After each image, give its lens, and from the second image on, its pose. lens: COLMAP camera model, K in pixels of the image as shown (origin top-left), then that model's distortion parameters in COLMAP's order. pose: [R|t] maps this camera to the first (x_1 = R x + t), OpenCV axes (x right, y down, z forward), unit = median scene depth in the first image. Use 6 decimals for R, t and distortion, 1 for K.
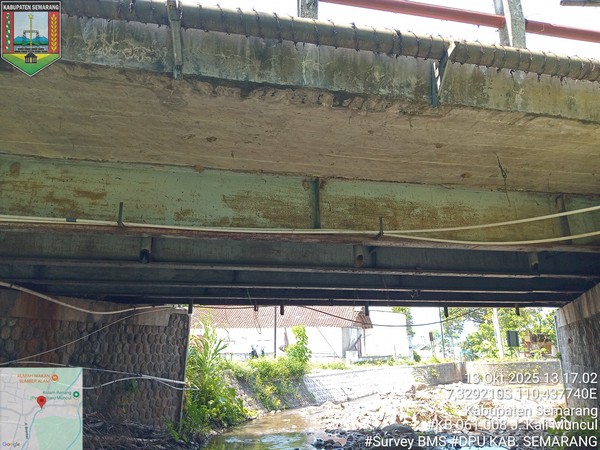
lens RADIAL K [[458.5, 0, 300.0], [0, 458.5, 225.0], [0, 0, 1]] dist [0.054408, -0.124096]
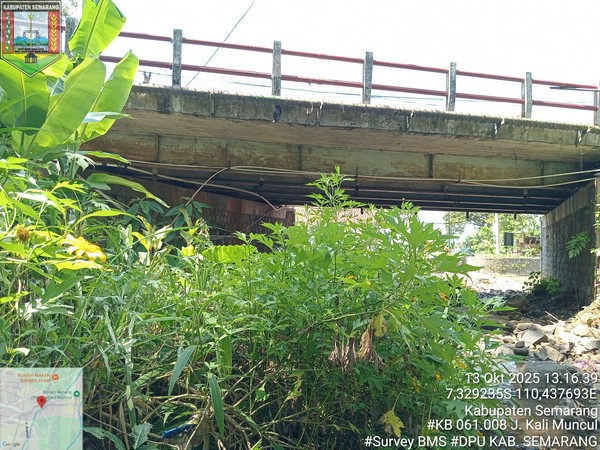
lens RADIAL K [[458.5, 0, 300.0], [0, 458.5, 225.0], [0, 0, 1]] dist [0.054408, -0.124096]
pose [[0.999523, 0.030748, -0.002814, -0.097793], [-0.029421, 0.976084, 0.215393, -0.038667], [0.009369, -0.215207, 0.976523, -0.209611]]
